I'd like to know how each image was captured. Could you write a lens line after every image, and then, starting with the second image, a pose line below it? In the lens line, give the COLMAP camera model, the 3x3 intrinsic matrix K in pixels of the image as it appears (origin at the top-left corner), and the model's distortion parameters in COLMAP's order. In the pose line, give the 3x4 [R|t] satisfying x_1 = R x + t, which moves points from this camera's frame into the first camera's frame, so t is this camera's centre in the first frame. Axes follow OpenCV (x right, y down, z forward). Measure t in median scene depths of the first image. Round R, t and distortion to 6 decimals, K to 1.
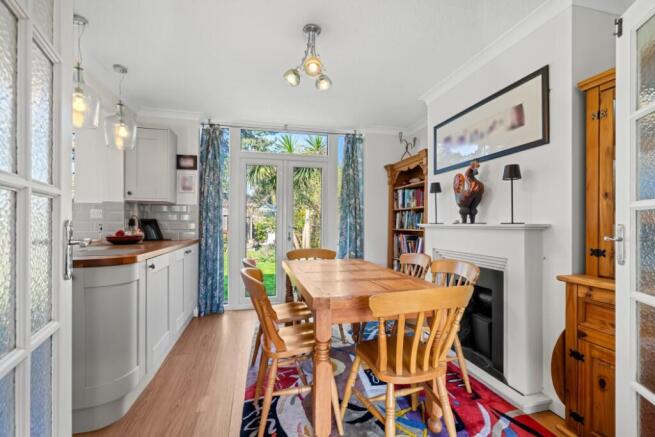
lens RADIAL K [[300.3, 0, 325.8], [0, 300.3, 222.4], [0, 0, 1]] dist [-0.000961, -0.000907]
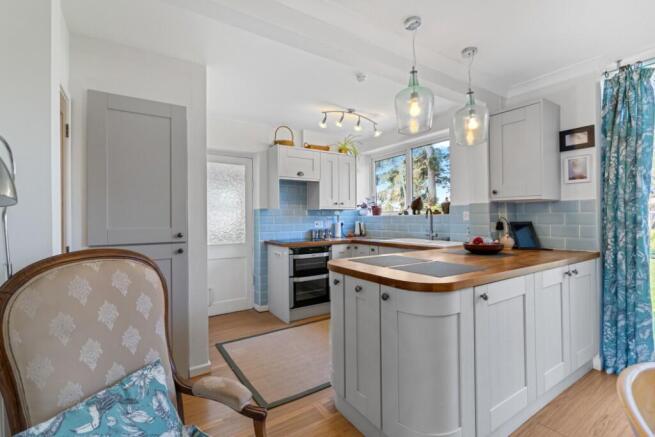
lens RADIAL K [[300.3, 0, 328.8], [0, 300.3, 215.2], [0, 0, 1]] dist [-0.000961, -0.000907]
pose [[0.338015, -0.010299, -0.941084, -0.010263], [0.017431, 0.999837, -0.004682, -0.032705], [0.940979, -0.014821, 0.338139, 0.237394]]
